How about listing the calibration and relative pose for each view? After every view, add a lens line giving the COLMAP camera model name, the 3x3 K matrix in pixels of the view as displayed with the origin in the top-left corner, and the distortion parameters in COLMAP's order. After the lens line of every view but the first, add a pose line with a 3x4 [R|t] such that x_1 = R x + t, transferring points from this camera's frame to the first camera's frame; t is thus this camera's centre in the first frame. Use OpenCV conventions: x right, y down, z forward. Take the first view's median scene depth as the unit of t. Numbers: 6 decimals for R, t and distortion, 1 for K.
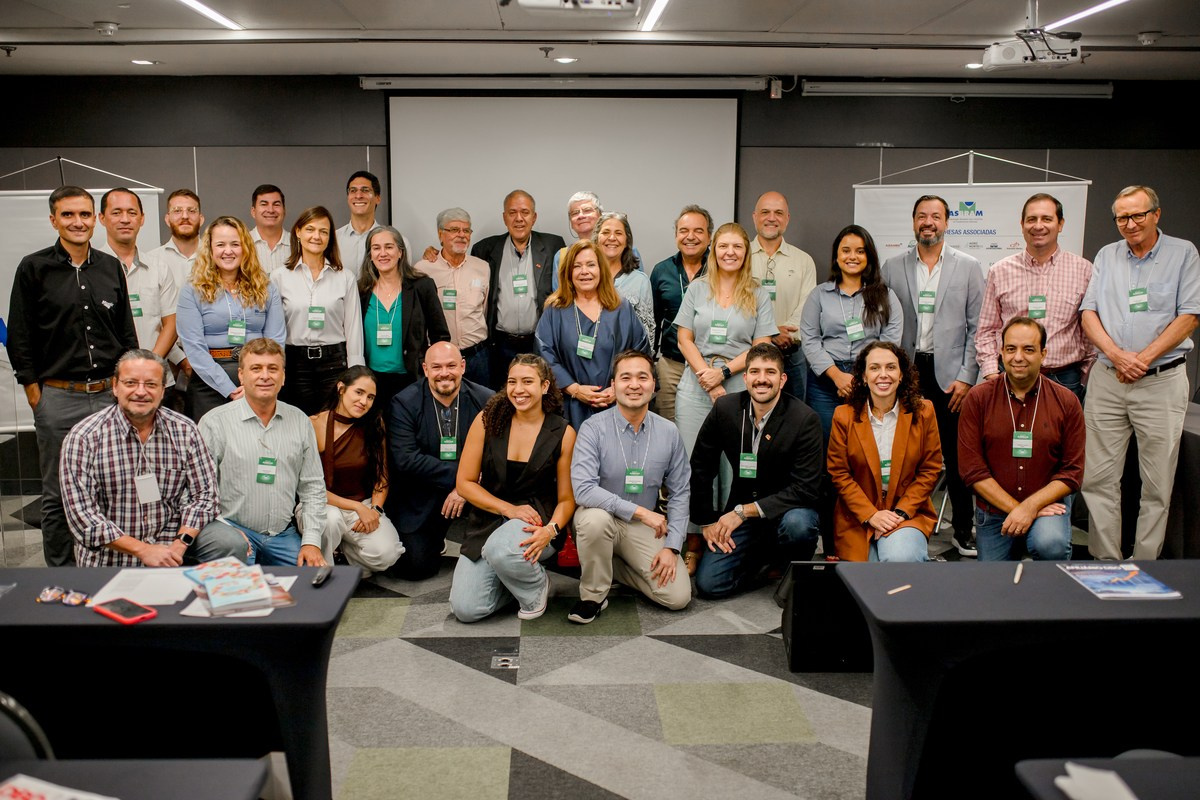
lens RADIAL K [[1238.5, 0, 534.0], [0, 1238.5, 435.4], [0, 0, 1]] dist [-0.025565, -0.000630]
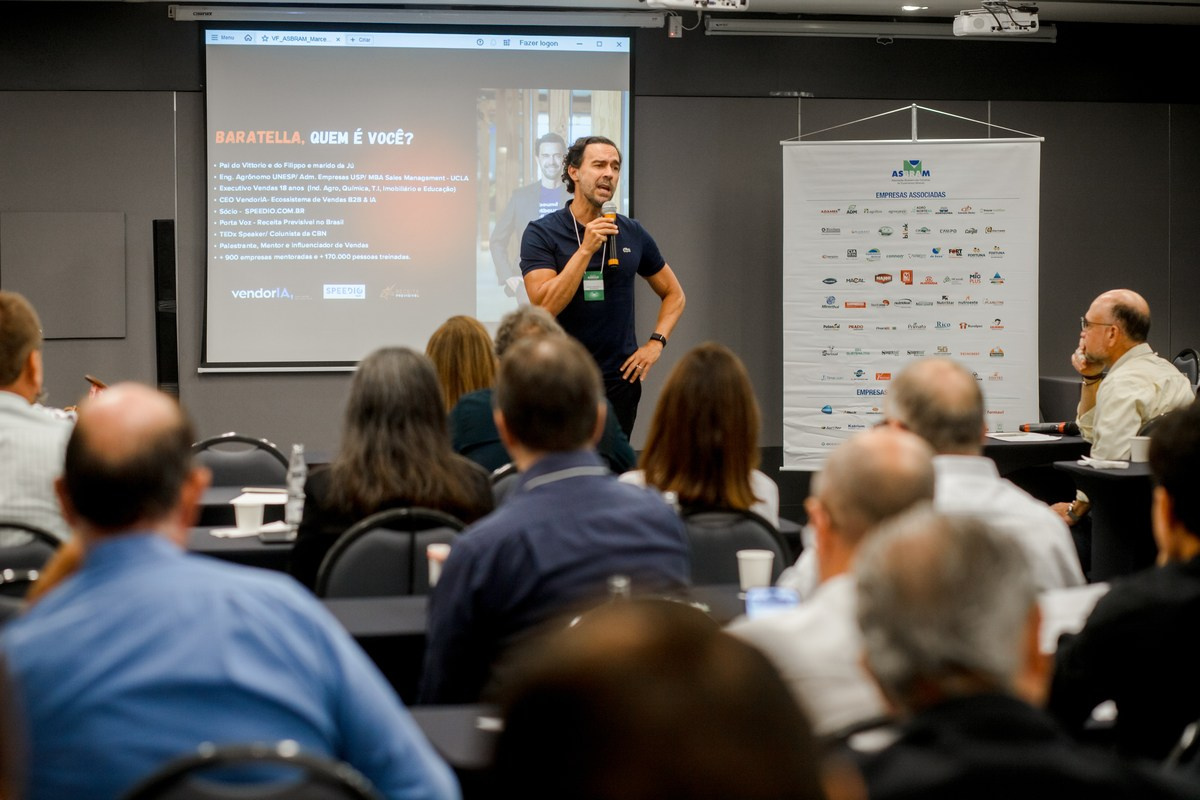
lens RADIAL K [[2958.9, 0, 504.9], [0, 2958.9, 398.7], [0, 0, 1]] dist [-0.051329, -0.564337]
pose [[0.967576, -0.018276, 0.251920, -0.448609], [0.047501, 0.992749, -0.110419, 0.191360], [-0.248075, 0.118805, 0.961428, -0.900771]]
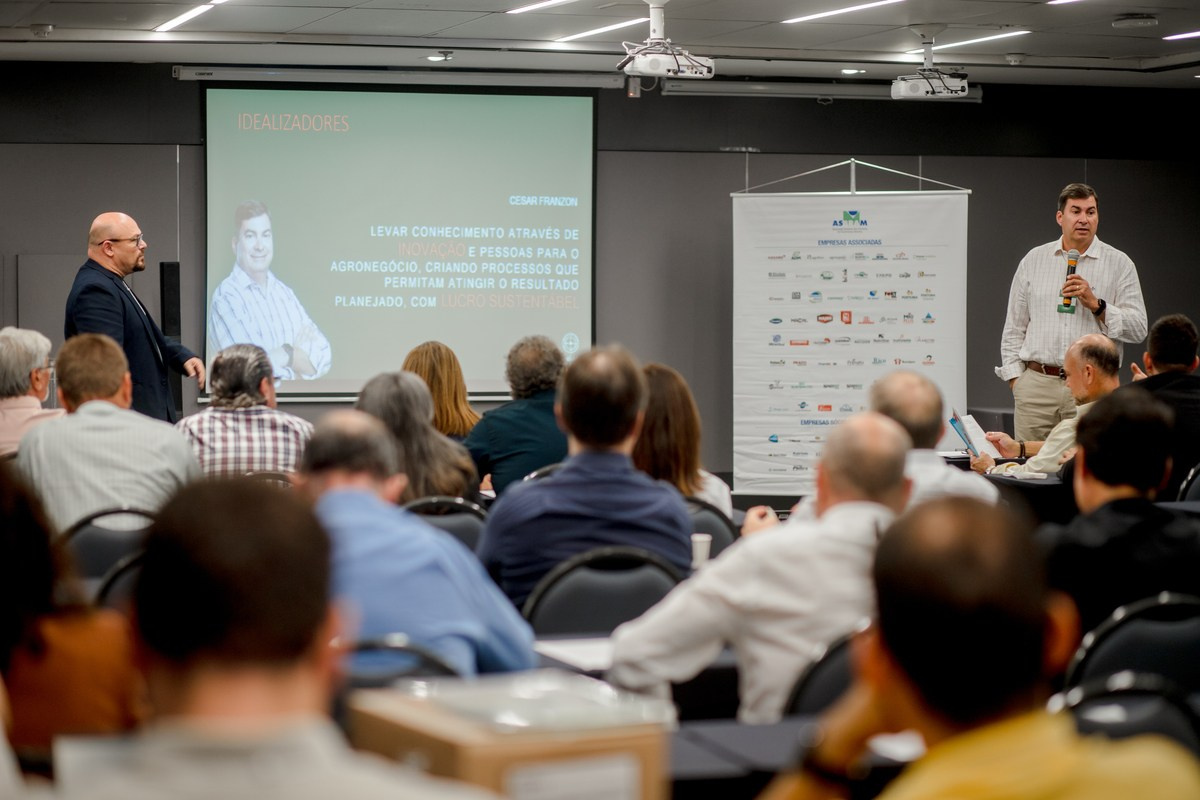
lens RADIAL K [[2960.8, 0, 600.0], [0, 2960.8, 400.0], [0, 0, 1]] dist [0.068433, -0.594642]
pose [[0.951084, -0.014199, 0.308605, -0.534971], [0.054830, 0.990842, -0.123391, 0.224476], [-0.304027, 0.134276, 0.943153, -1.068160]]
